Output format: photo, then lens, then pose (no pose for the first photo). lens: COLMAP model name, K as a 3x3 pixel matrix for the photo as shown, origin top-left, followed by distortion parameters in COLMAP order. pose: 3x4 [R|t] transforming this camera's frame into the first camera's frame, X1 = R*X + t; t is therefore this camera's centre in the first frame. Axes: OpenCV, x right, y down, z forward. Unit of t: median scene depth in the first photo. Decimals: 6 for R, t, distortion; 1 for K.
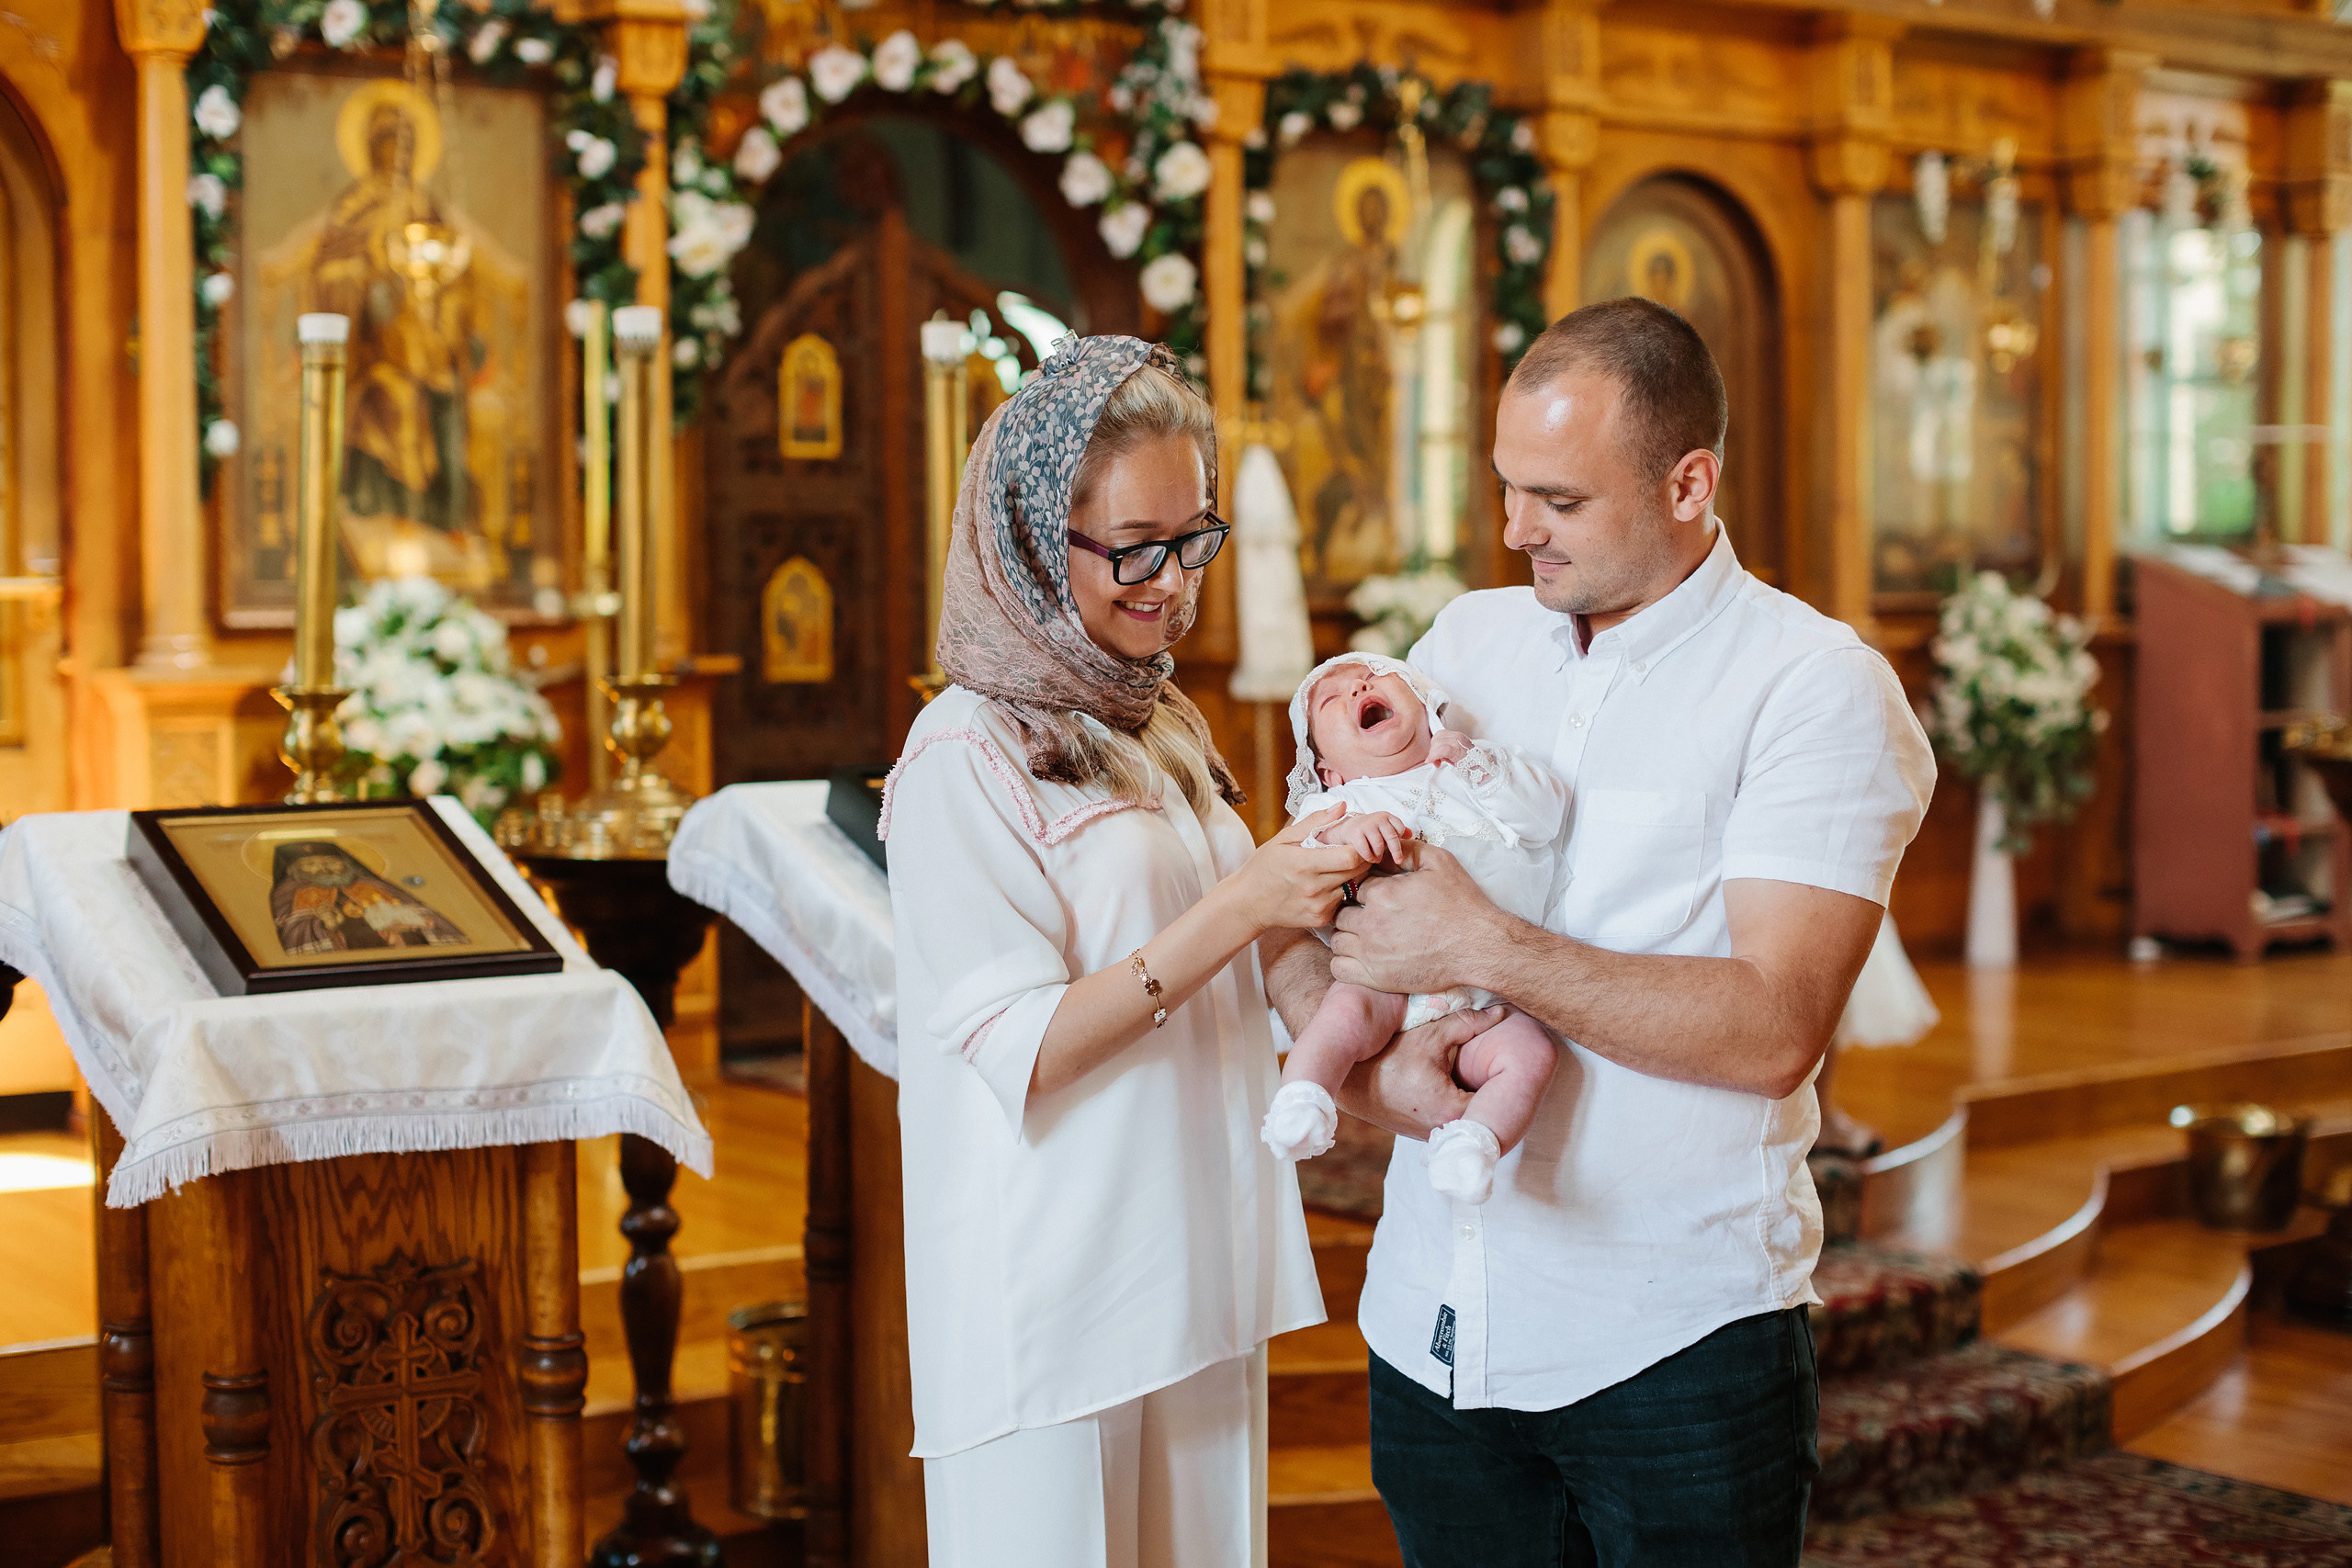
lens RADIAL K [[3432.0, 0, 1188.1], [0, 3432.0, 786.2], [0, 0, 1]] dist [-0.014553, 0.000000]
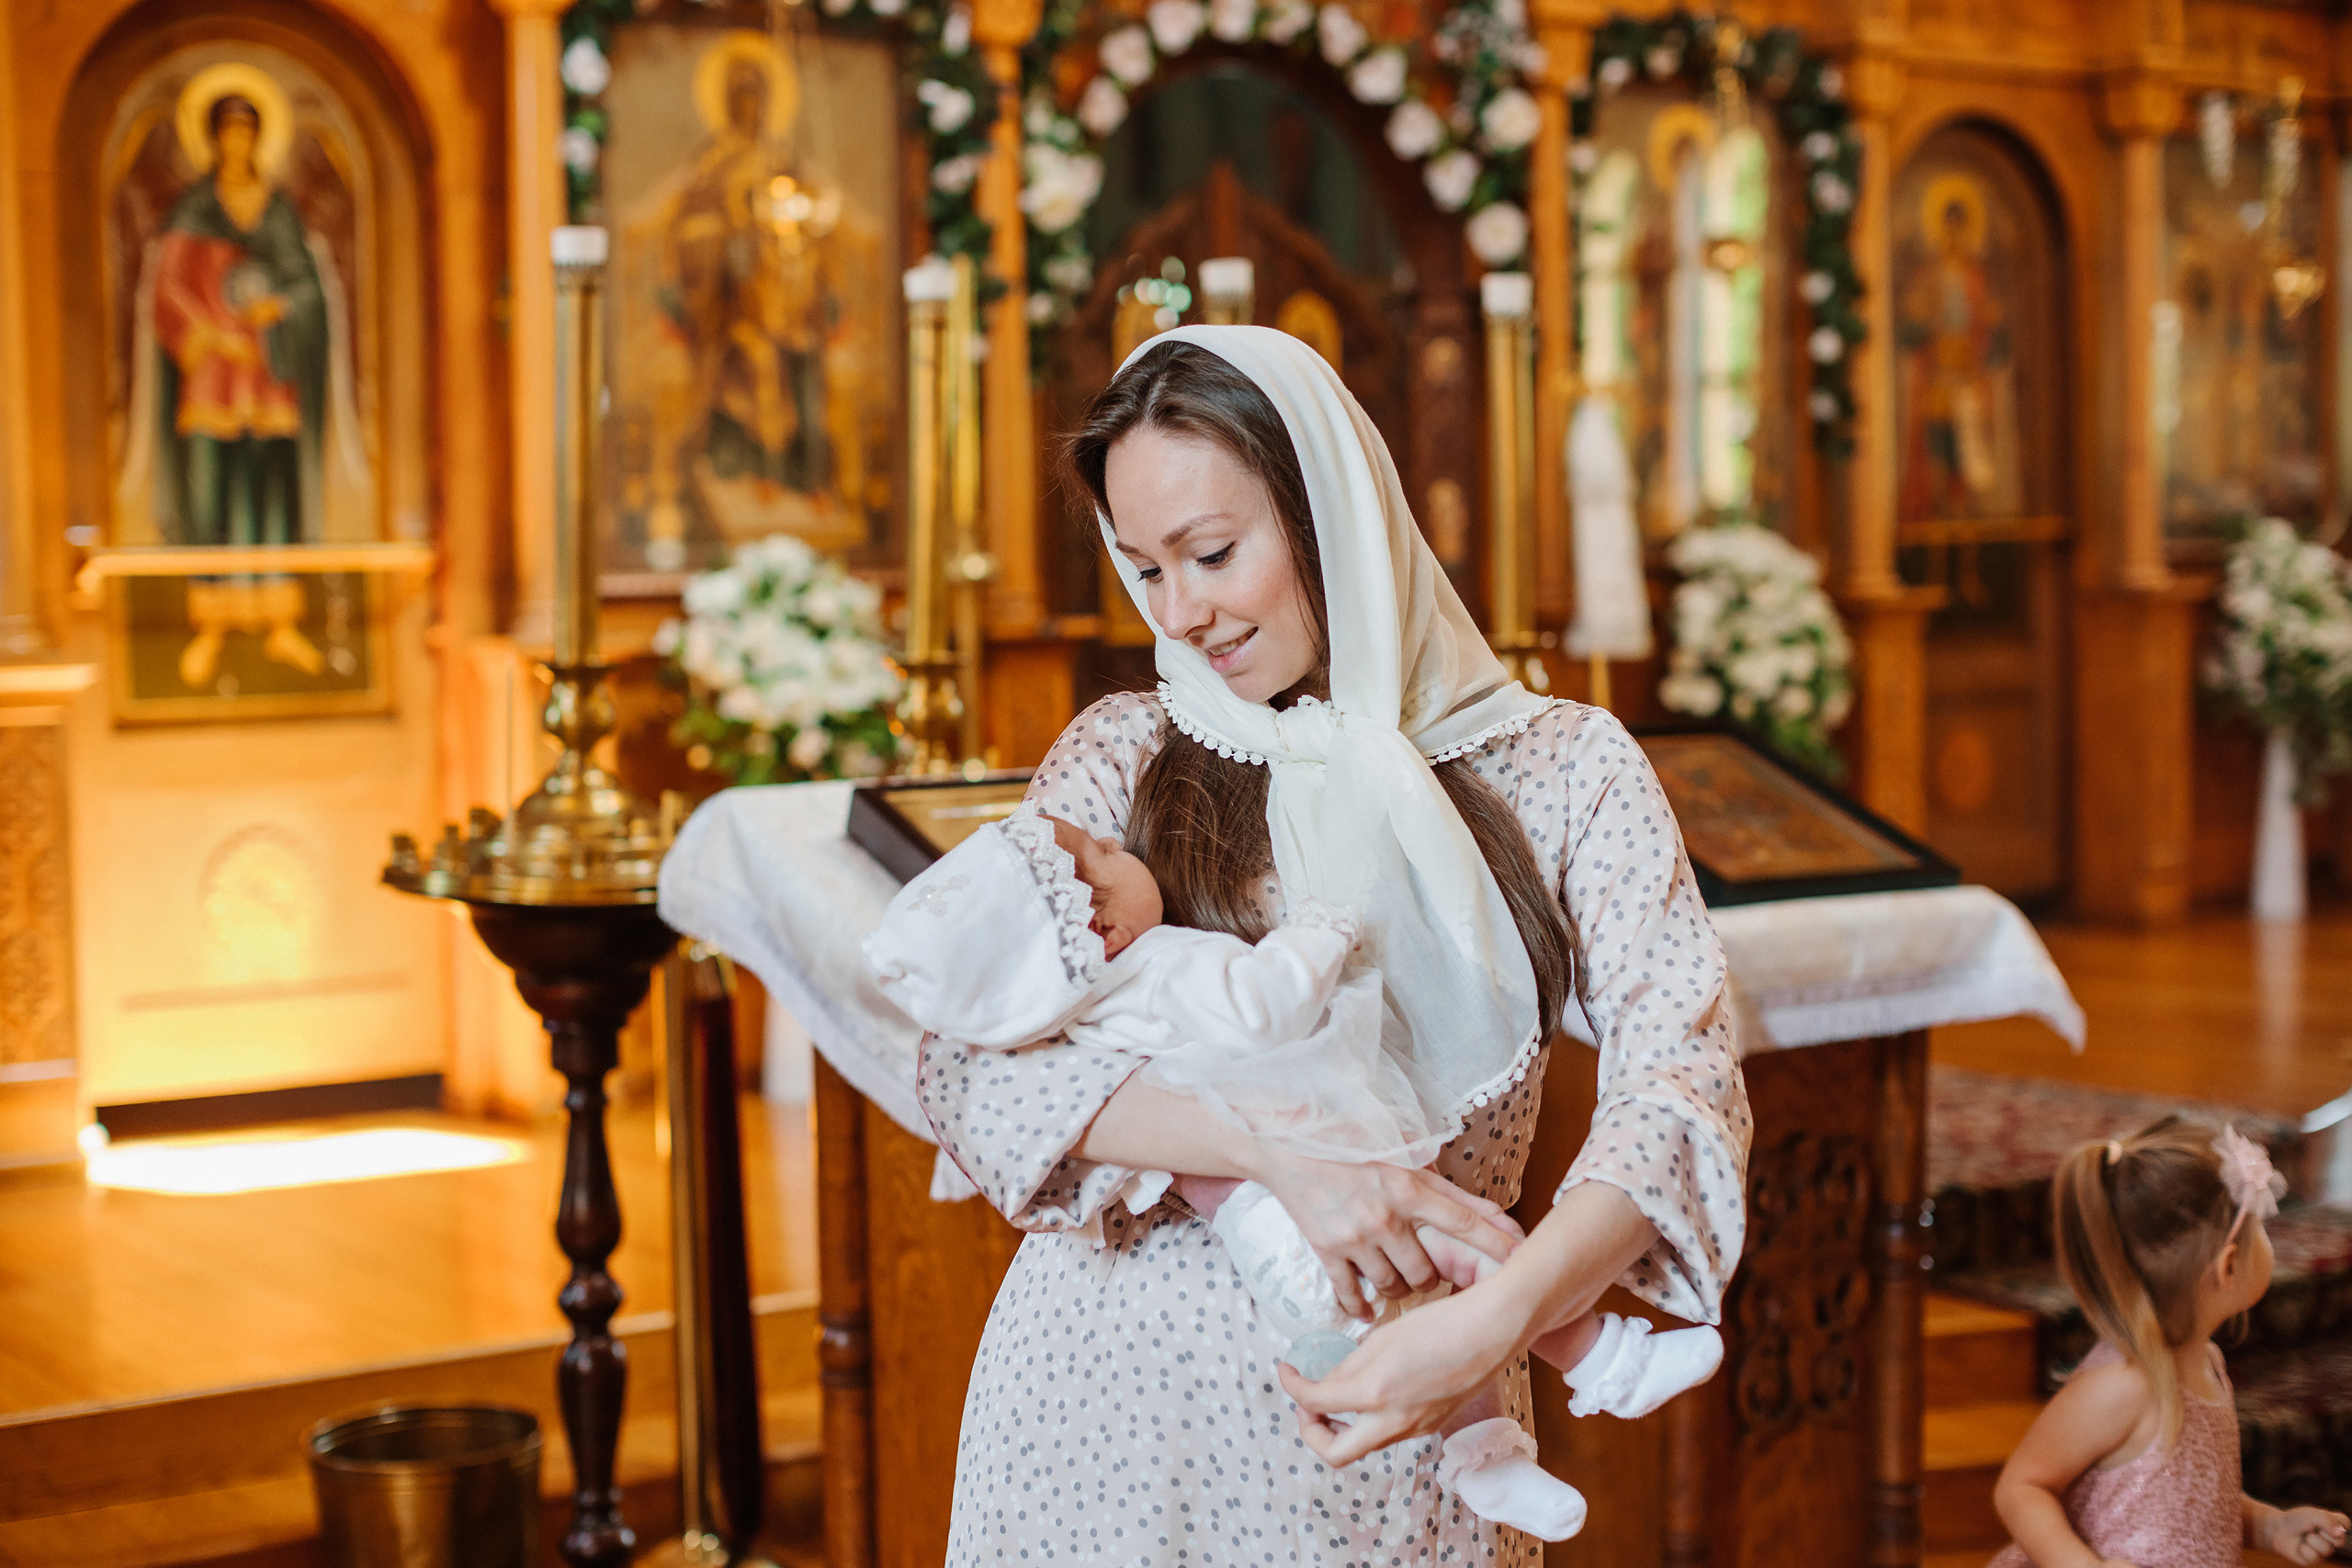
lens RADIAL K [[3432.0, 0, 1161.2], [0, 3432.0, 782.9], [0, 0, 1]] dist [-0.014553, 0.000000]
pose [[0.999942, -0.010435, 0.002752, -0.107218], [0.010402, 0.999877, 0.011745, -0.001991], [-0.002874, -0.011716, 0.999927, 0.016522]]
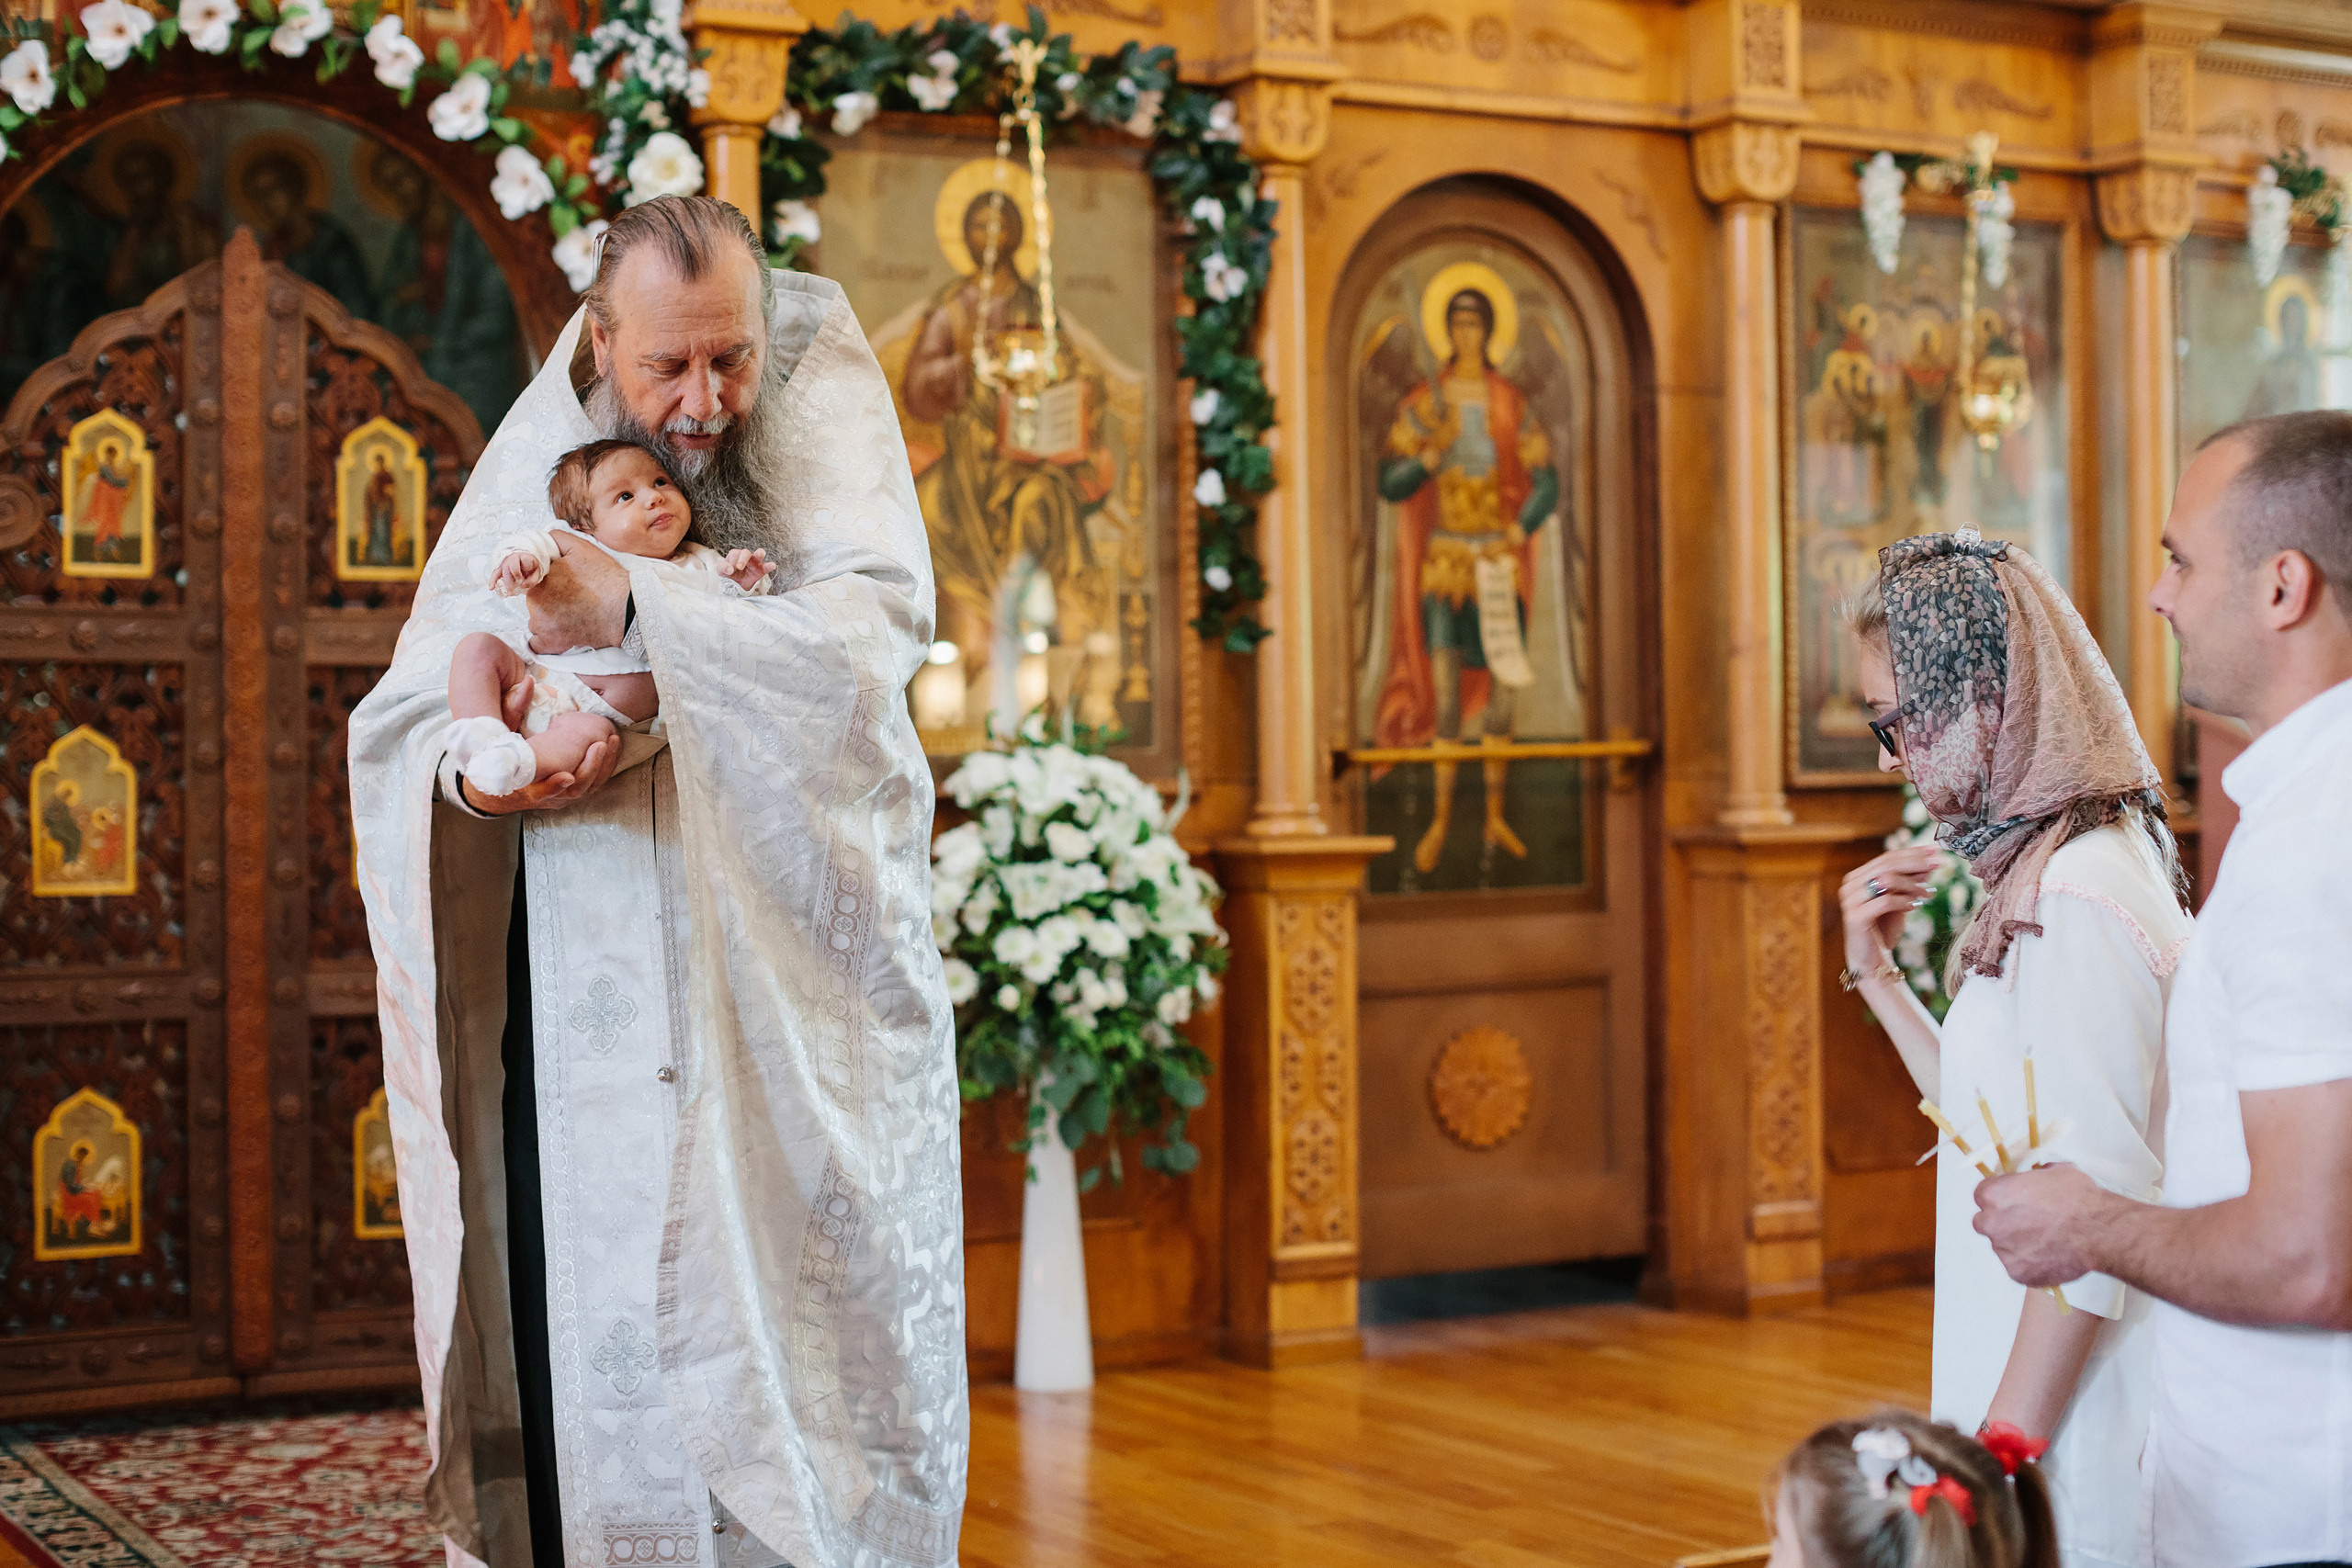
lens RADIAL K [[3432.0, 0, 1177.7], [0, 3432.0, 785.8], [0, 0, 1]] dist [-0.014553, 0.000000]
pose [[0.991079, -0.003657, -0.133226, 0.196228], [-0.003484, 0.998571, -0.053328, -0.017097], [0.133231, 0.053317, 0.989650, 0.332417]]
